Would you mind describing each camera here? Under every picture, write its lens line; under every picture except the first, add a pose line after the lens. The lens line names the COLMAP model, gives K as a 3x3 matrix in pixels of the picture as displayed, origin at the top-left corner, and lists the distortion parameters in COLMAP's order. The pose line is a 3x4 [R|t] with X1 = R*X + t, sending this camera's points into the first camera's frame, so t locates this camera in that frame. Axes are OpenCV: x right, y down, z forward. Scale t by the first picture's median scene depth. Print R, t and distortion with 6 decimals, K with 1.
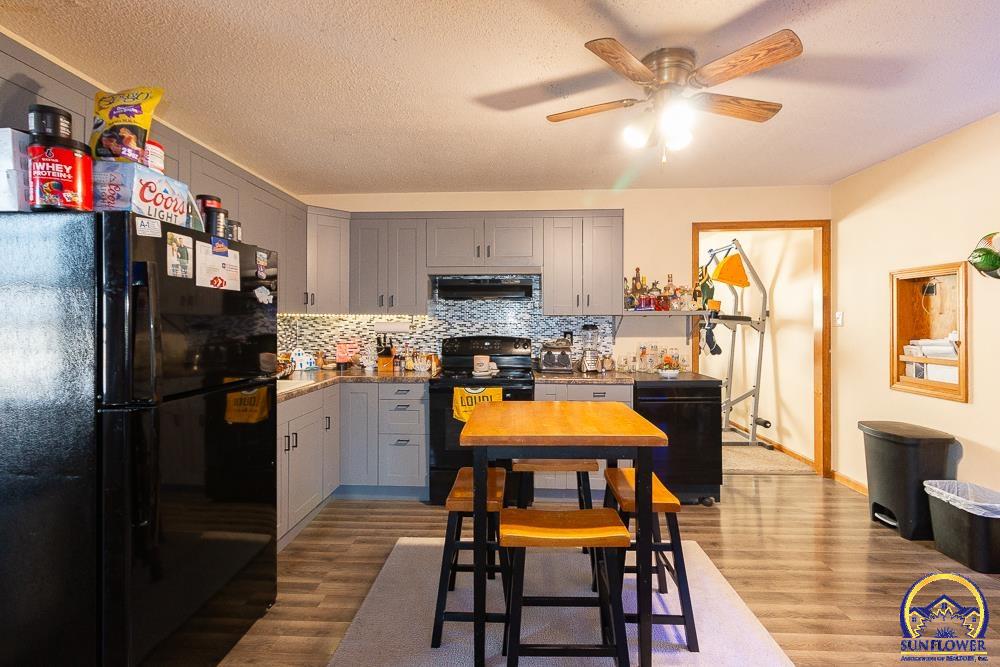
lens RADIAL K [[466.4, 0, 580.0], [0, 466.4, 316.5], [0, 0, 1]] dist [0.001108, 0.000609]
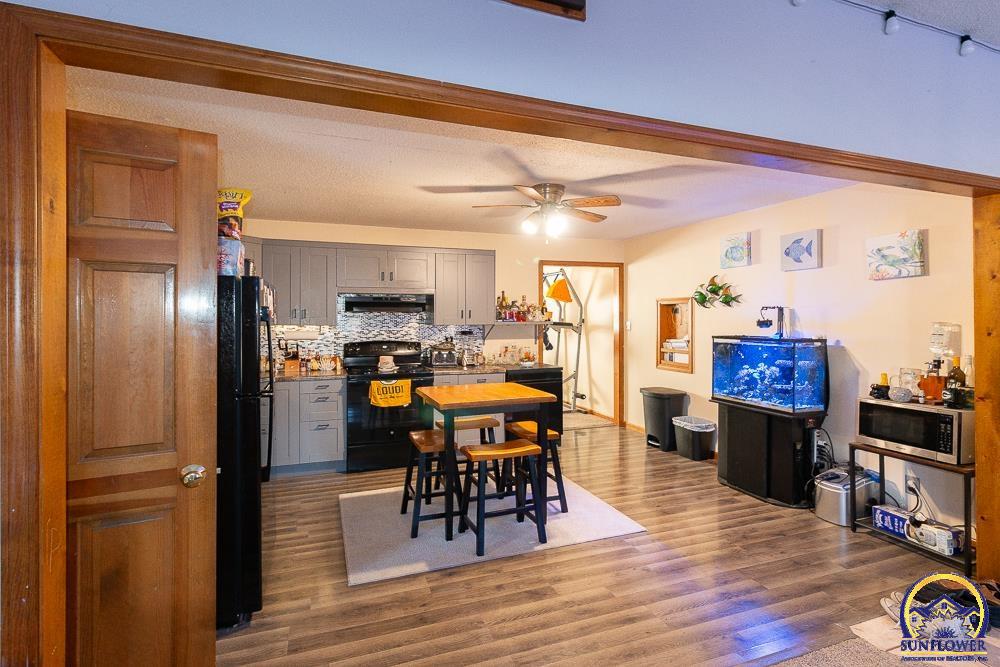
lens RADIAL K [[434.9, 0, 536.2], [0, 434.9, 316.3], [0, 0, 1]] dist [-0.000130, 0.000063]
pose [[0.949278, -0.003332, 0.314421, -0.206600], [0.001551, 0.999981, 0.005913, -0.036705], [-0.314434, -0.005125, 0.949265, -0.303787]]
